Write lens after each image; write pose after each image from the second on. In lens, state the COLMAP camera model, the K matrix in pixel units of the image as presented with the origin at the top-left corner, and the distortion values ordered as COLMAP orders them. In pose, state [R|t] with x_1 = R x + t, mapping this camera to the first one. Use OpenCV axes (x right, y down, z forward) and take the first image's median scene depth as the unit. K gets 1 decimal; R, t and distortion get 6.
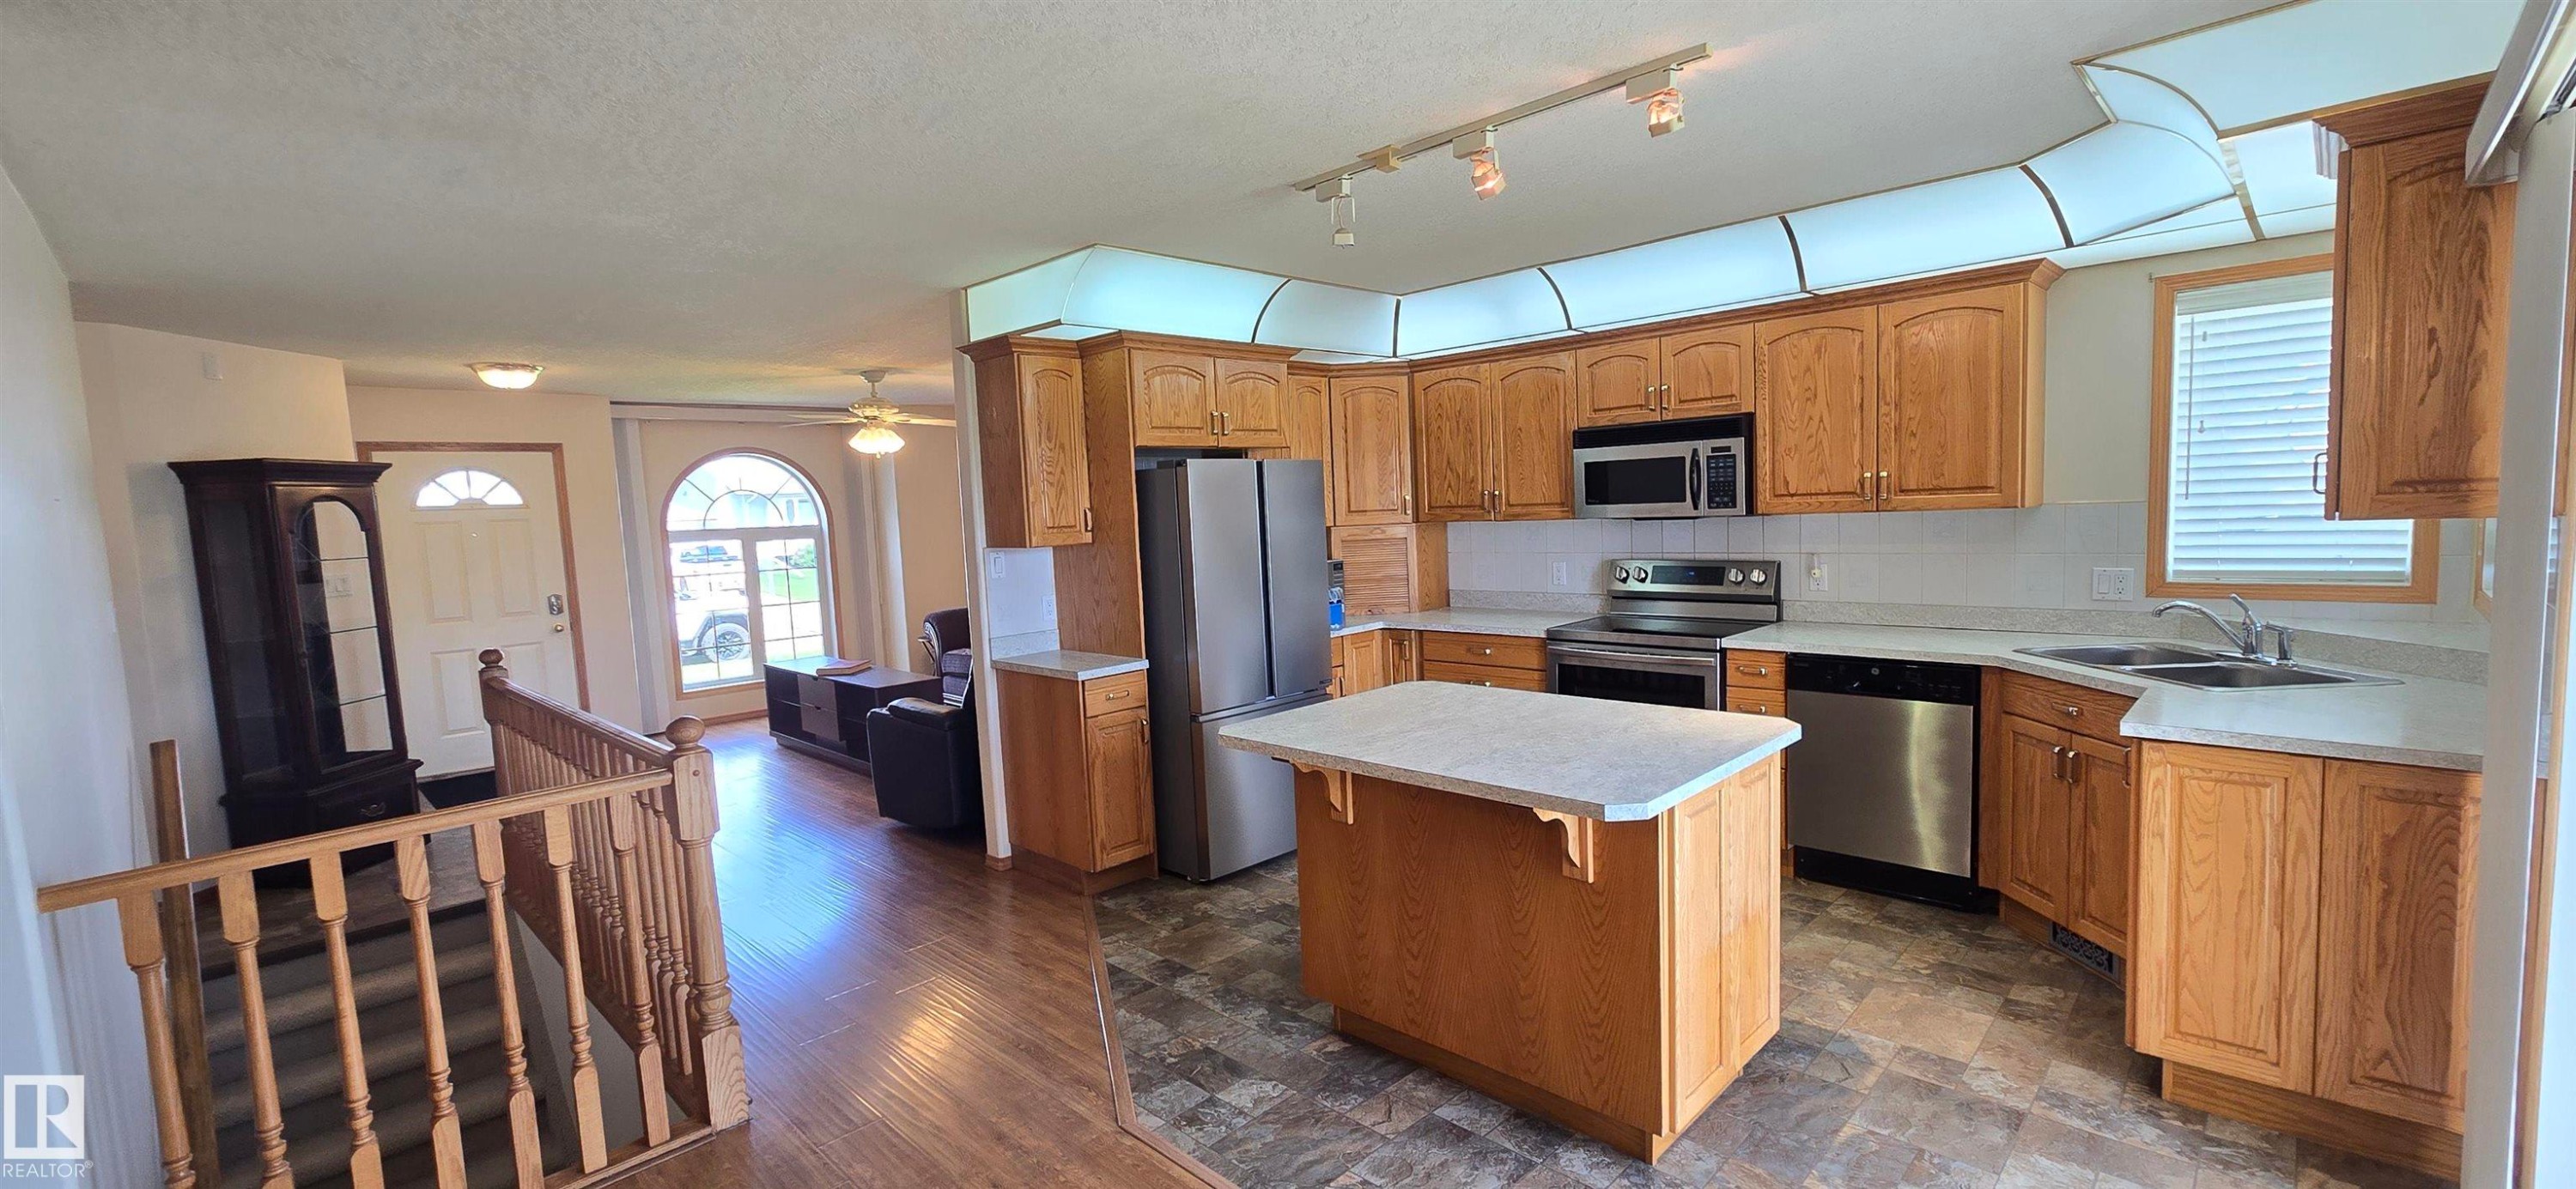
lens RADIAL K [[1051.9, 0, 1303.1], [0, 1051.9, 597.6], [0, 0, 1]] dist [-0.002704, 0.001130]
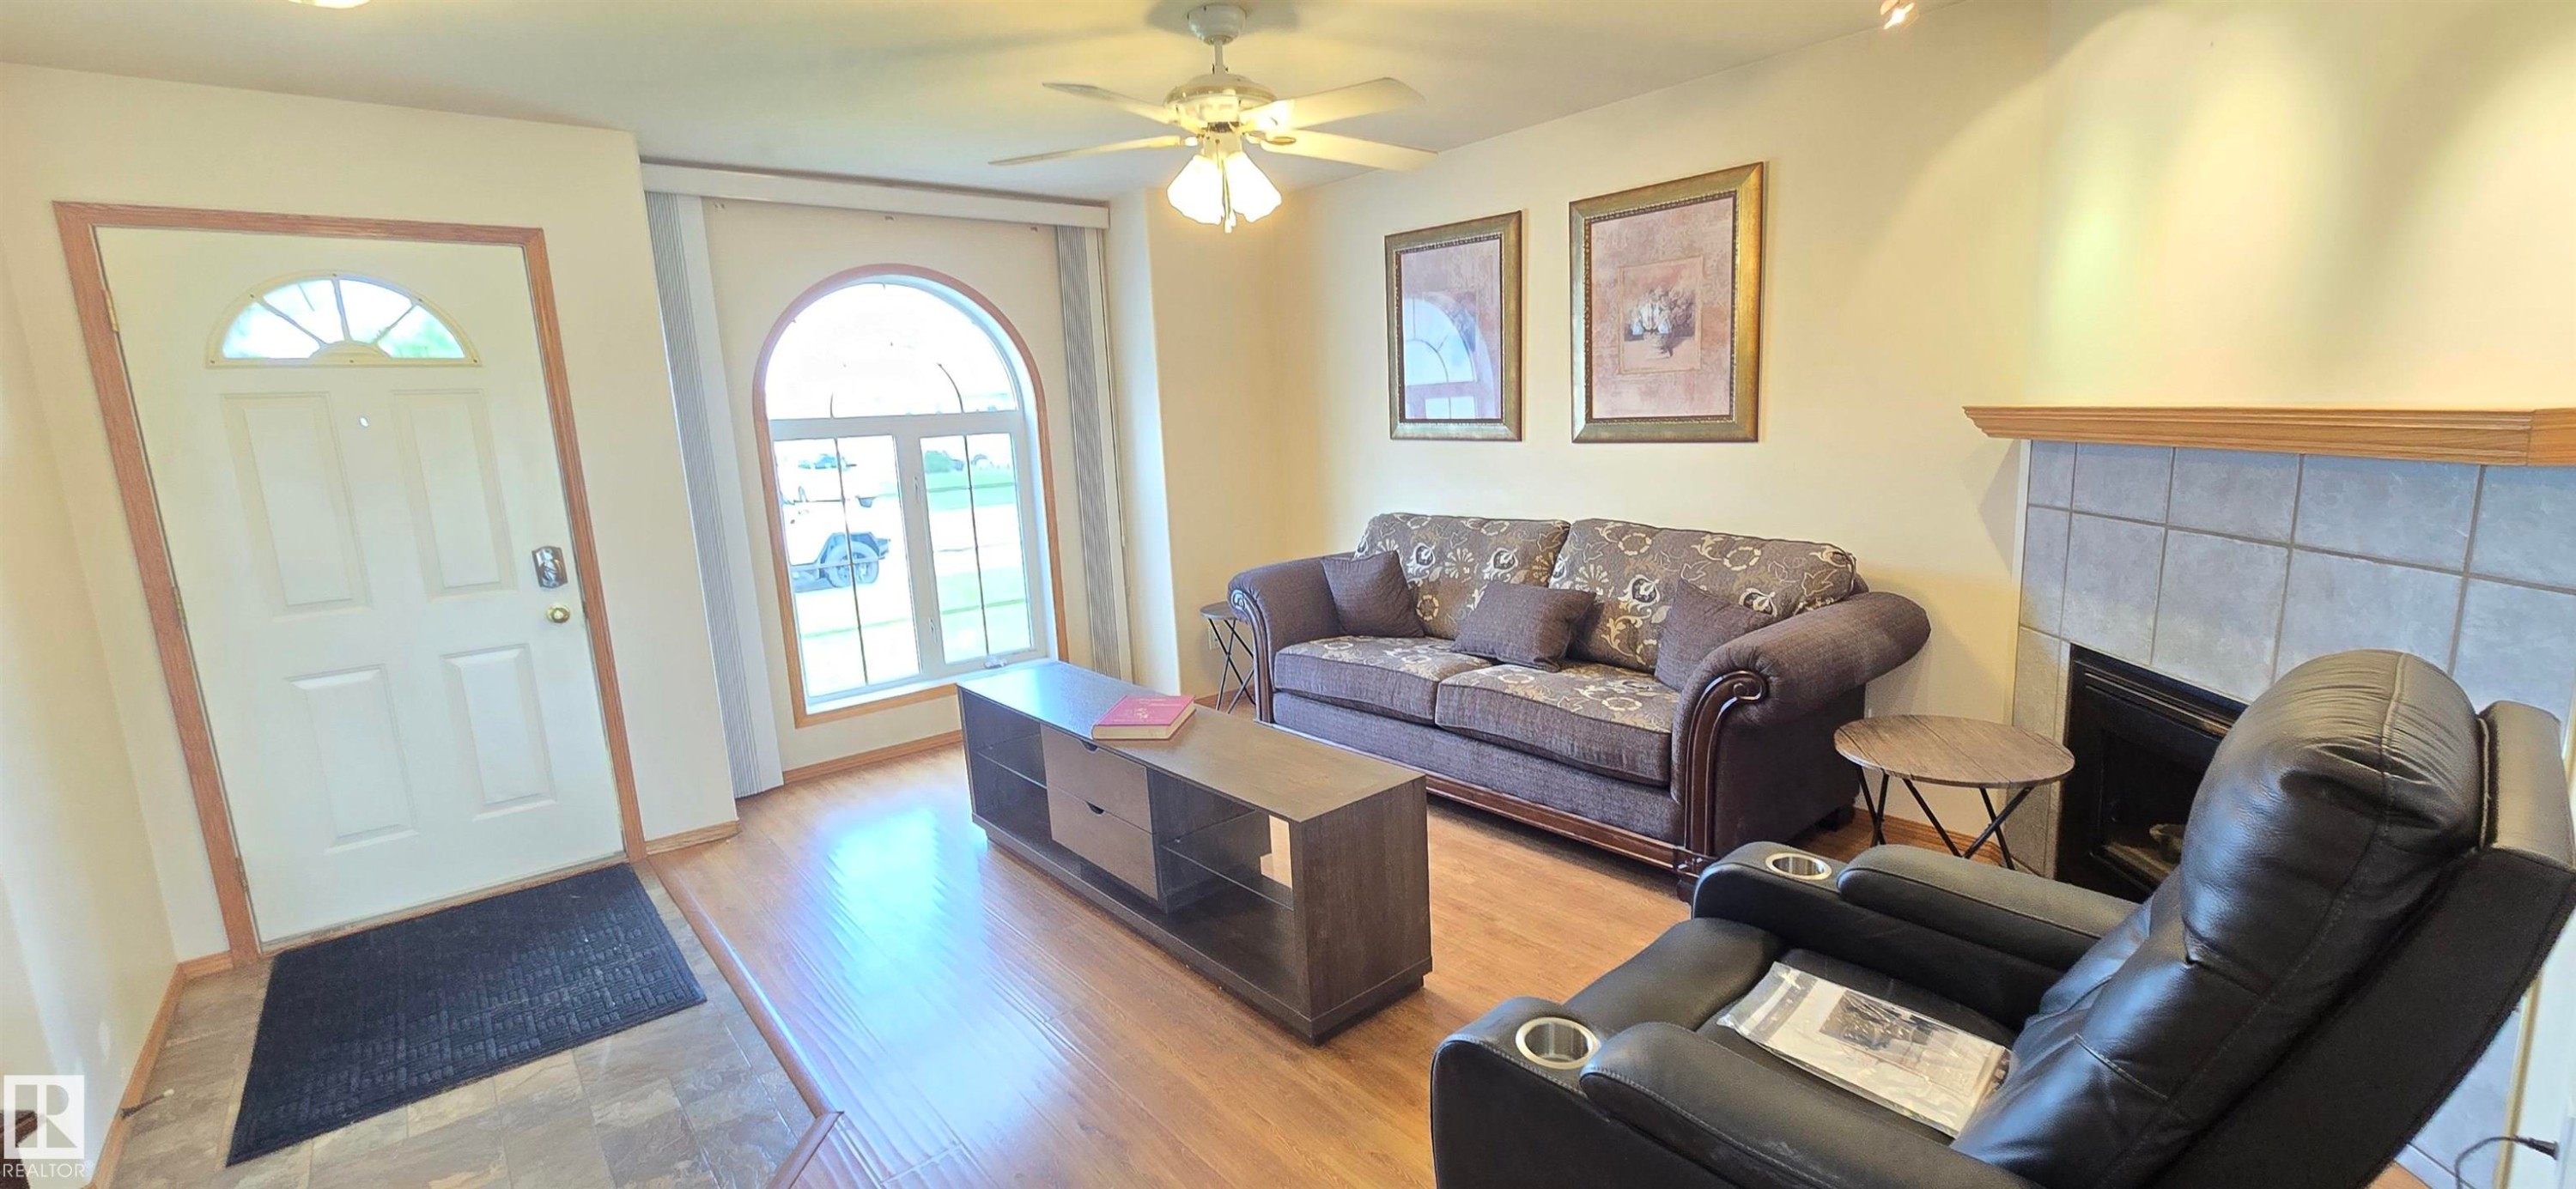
lens RADIAL K [[1051.9, 0, 1312.0], [0, 1051.9, 603.9], [0, 0, 1]] dist [-0.002704, 0.001130]
pose [[0.996461, 0.009783, -0.083489, -0.443770], [-0.001800, 0.995460, 0.095161, -0.032784], [0.084041, -0.094674, 0.991955, 0.759527]]
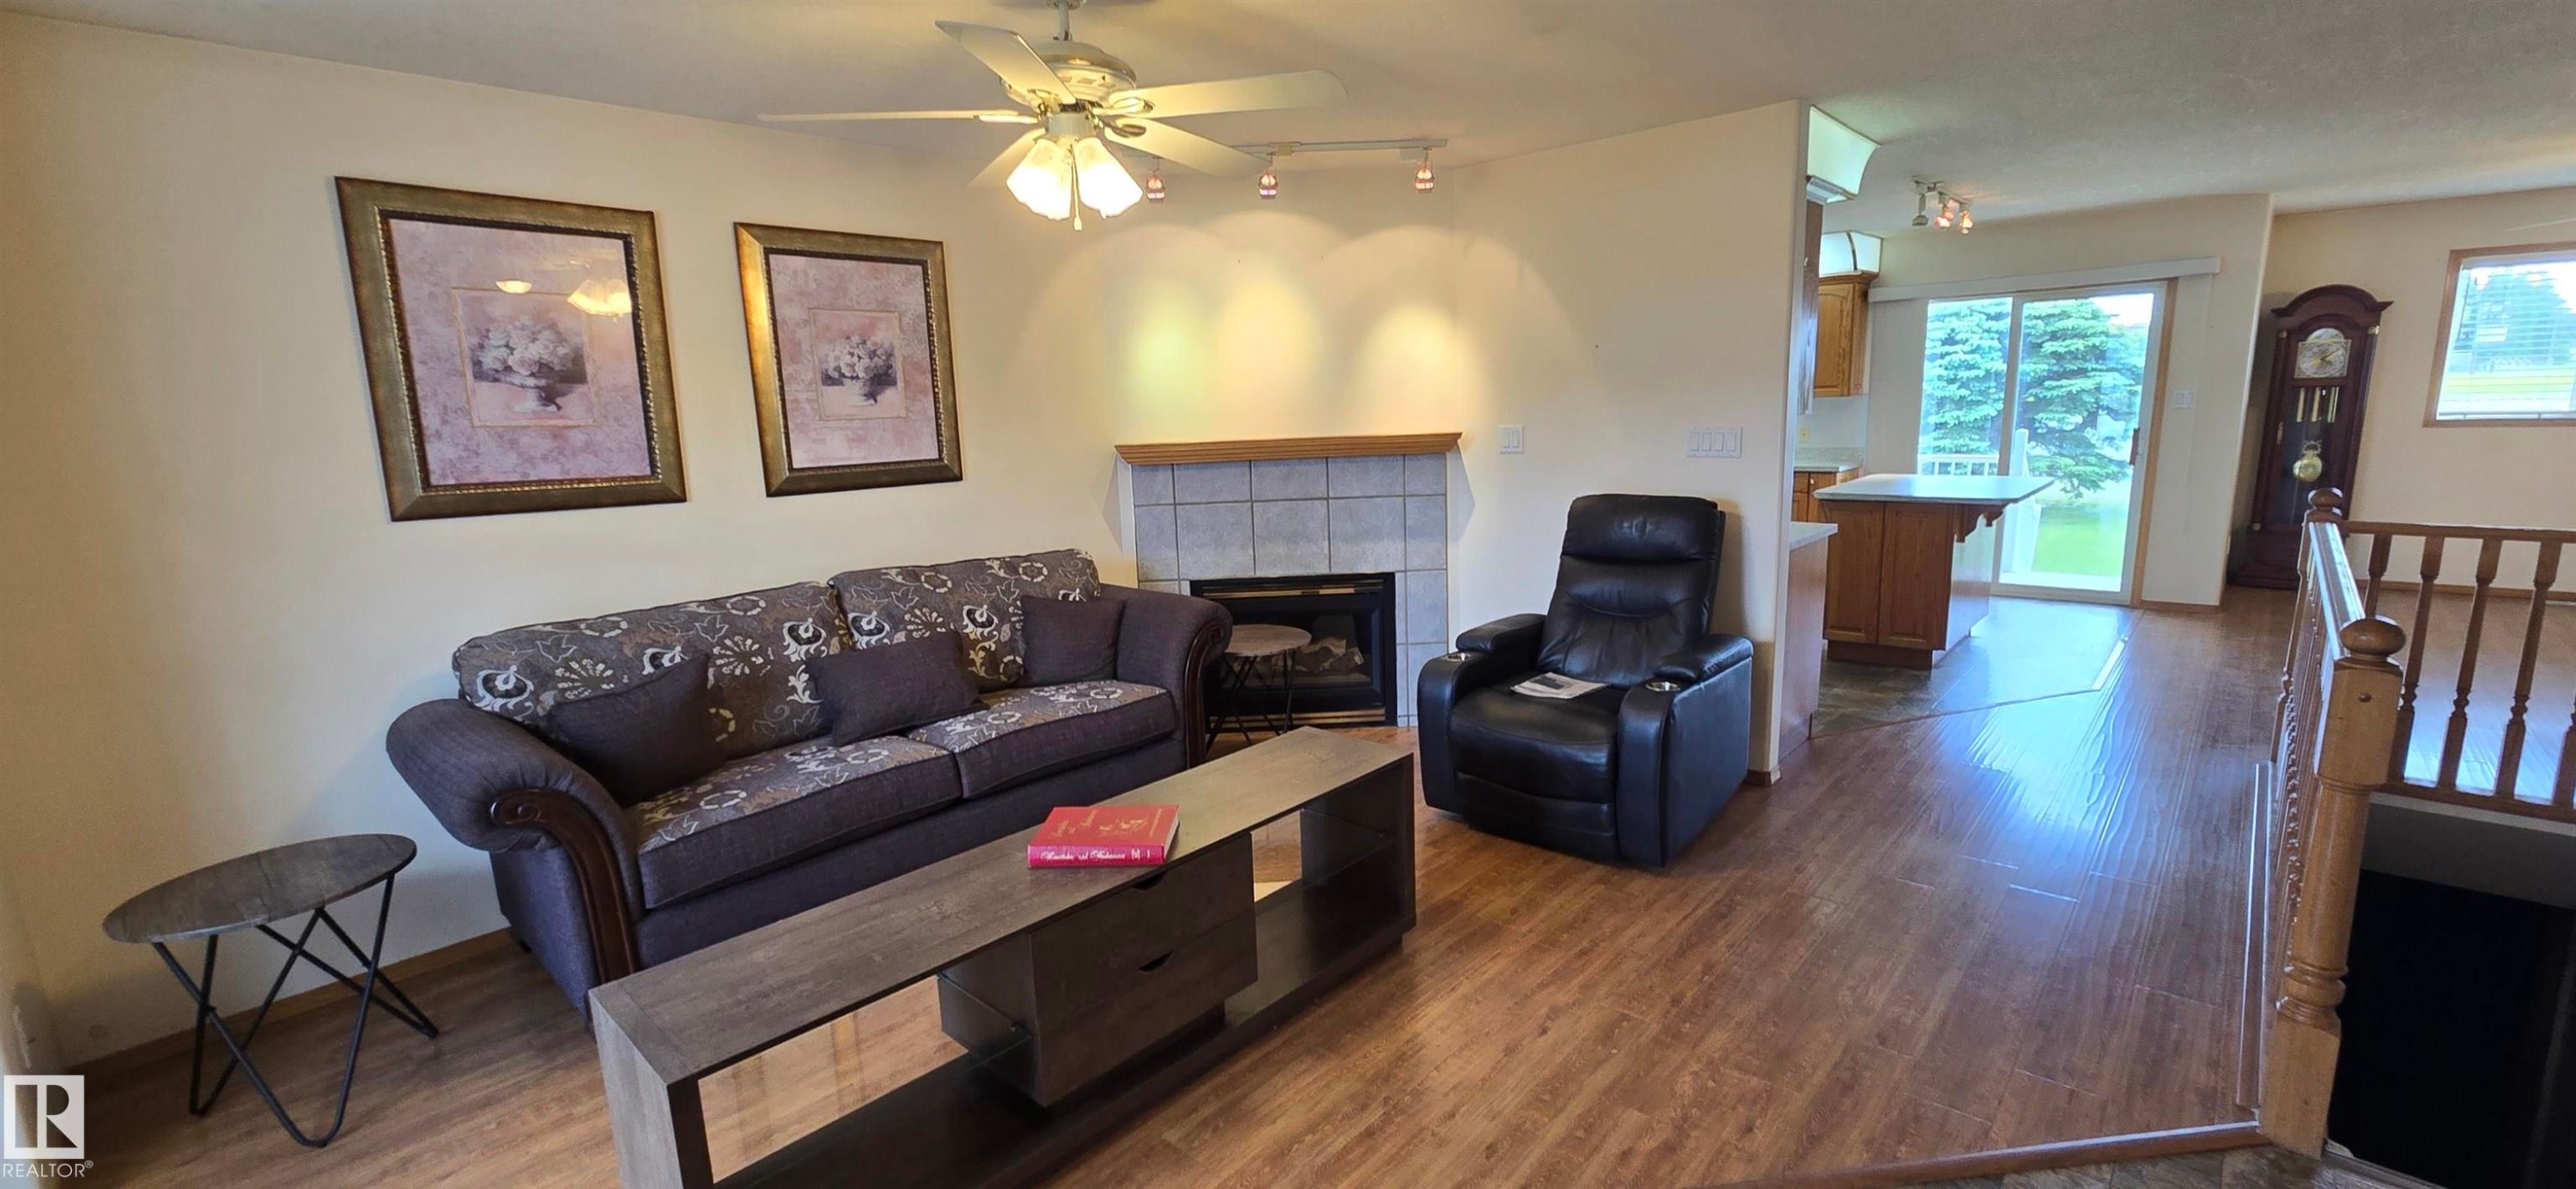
lens RADIAL K [[1051.9, 0, 1296.4], [0, 1051.9, 600.3], [0, 0, 1]] dist [-0.002704, 0.001130]
pose [[-0.028886, -0.144155, 0.989133, -1.058345], [0.129679, 0.980643, 0.146704, -0.070512], [-0.991135, 0.132507, -0.009633, 1.275151]]
